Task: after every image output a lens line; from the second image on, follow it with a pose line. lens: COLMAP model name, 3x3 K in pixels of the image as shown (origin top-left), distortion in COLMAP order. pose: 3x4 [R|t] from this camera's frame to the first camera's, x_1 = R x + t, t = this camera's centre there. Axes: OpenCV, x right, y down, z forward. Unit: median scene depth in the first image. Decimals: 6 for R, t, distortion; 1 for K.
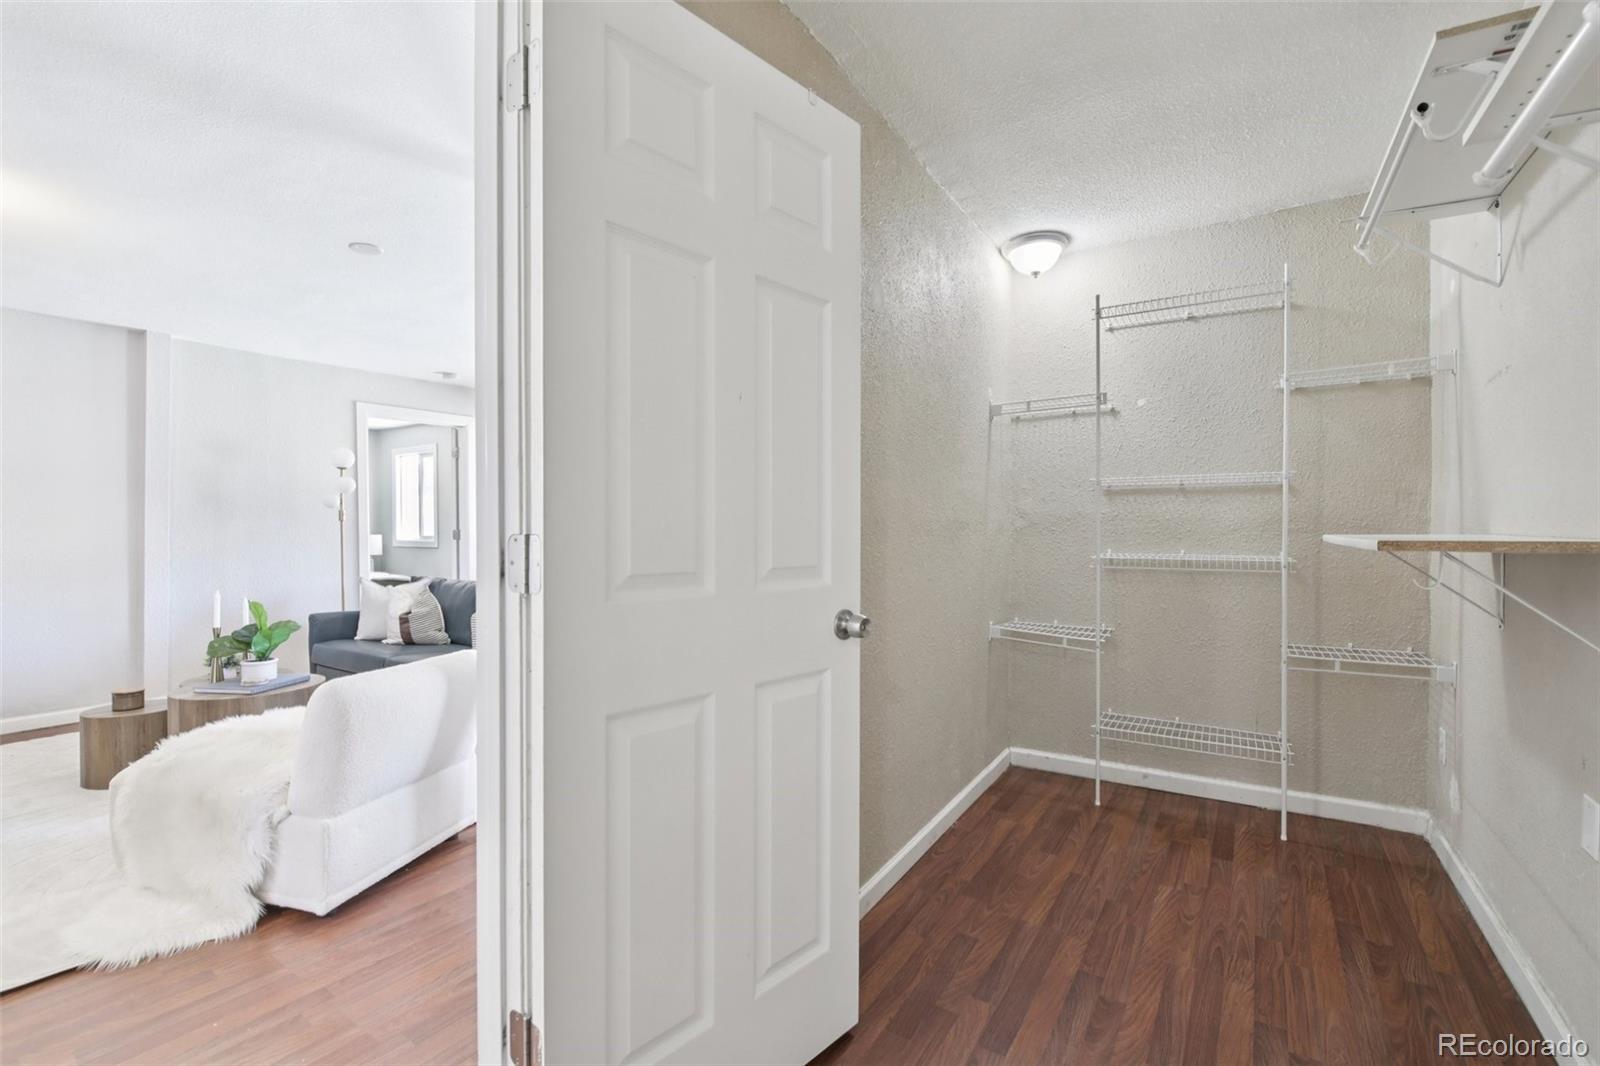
lens RADIAL K [[694.9, 0, 788.8], [0, 694.9, 530.2], [0, 0, 1]] dist [-0.007797, -0.004397]
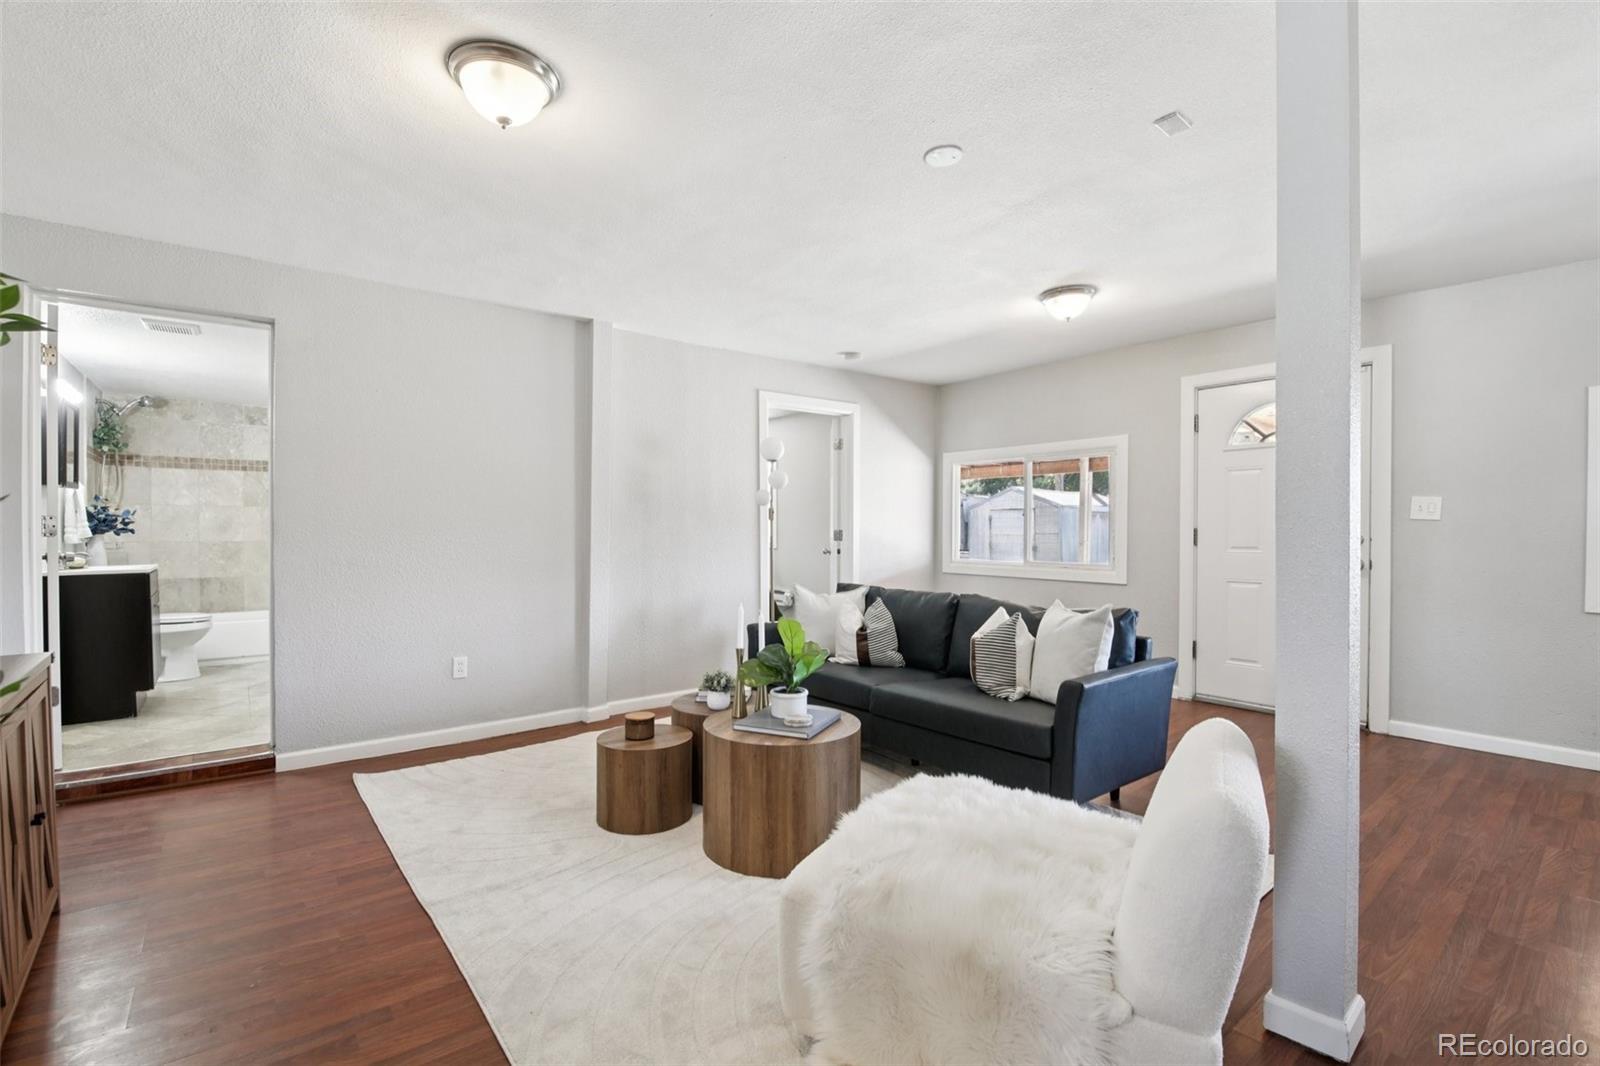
lens RADIAL K [[694.9, 0, 789.8], [0, 694.9, 536.0], [0, 0, 1]] dist [-0.007797, -0.004397]
pose [[0.954973, 0.000733, -0.296691, -0.385319], [0.001880, 0.999962, 0.008520, -0.000827], [0.296686, -0.008694, 0.954936, 0.164159]]
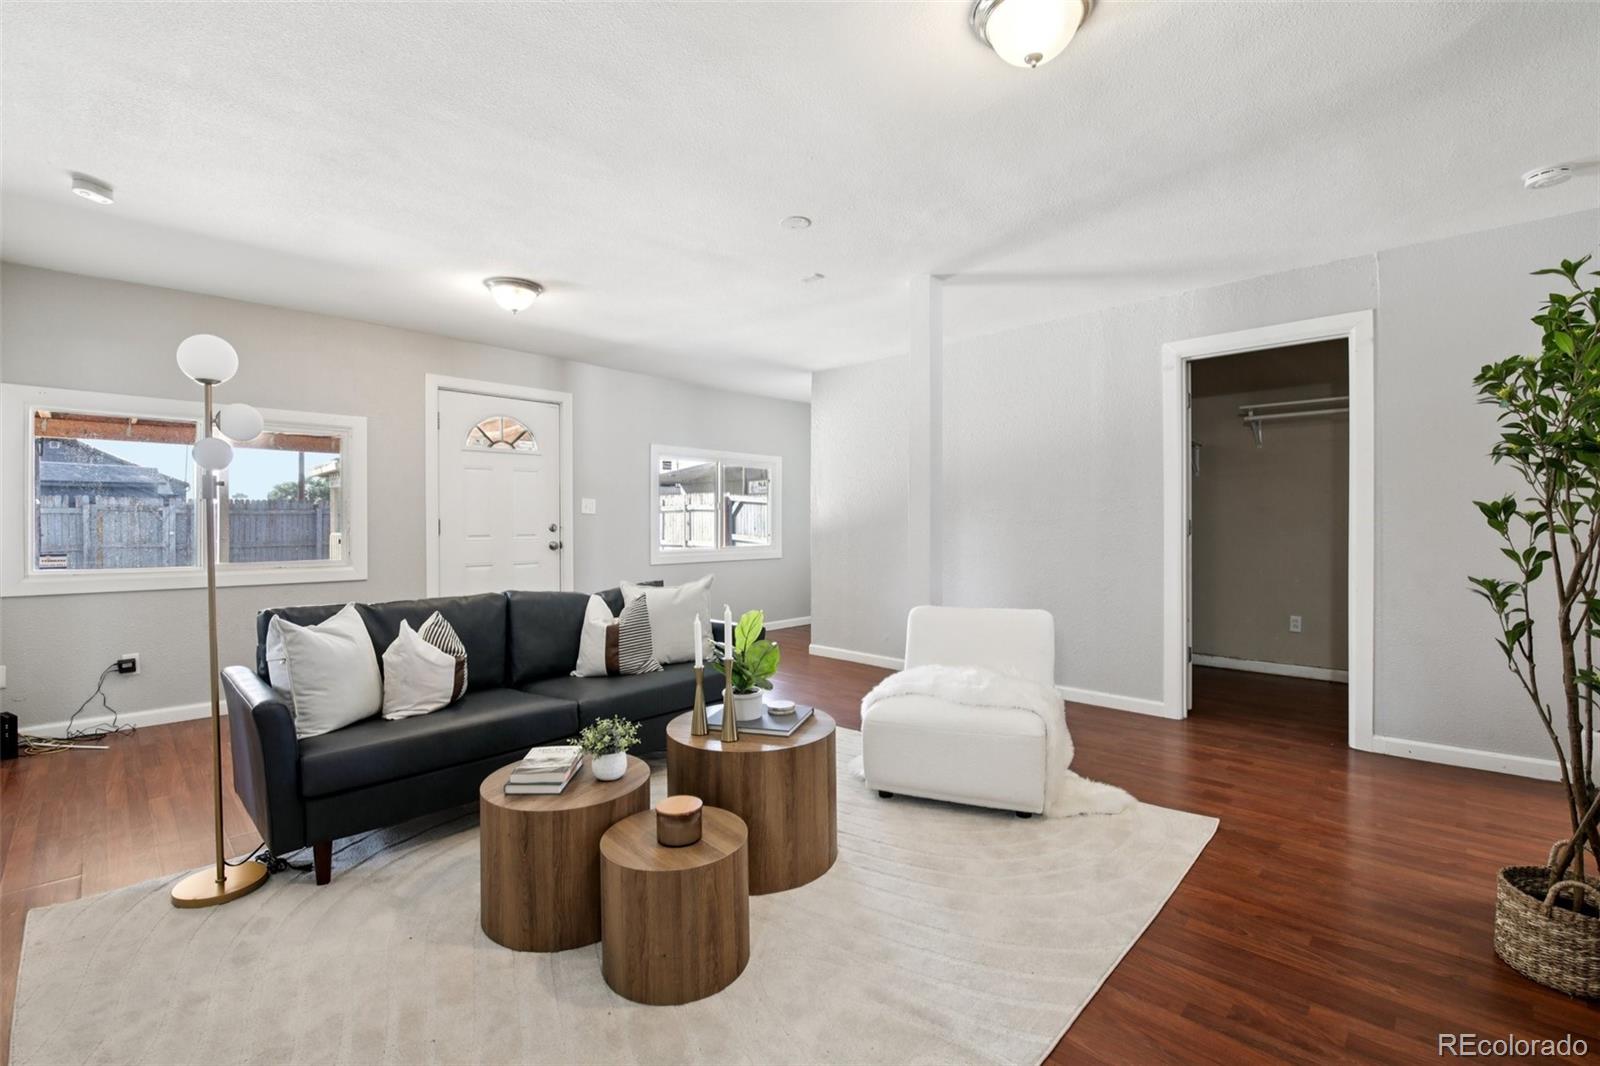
lens RADIAL K [[694.9, 0, 781.8], [0, 694.9, 525.7], [0, 0, 1]] dist [-0.007797, -0.004397]
pose [[0.181308, -0.006267, 0.983406, -1.130188], [0.001783, 0.999980, 0.006044, 0.002911], [-0.983425, 0.000658, 0.181316, 0.618002]]
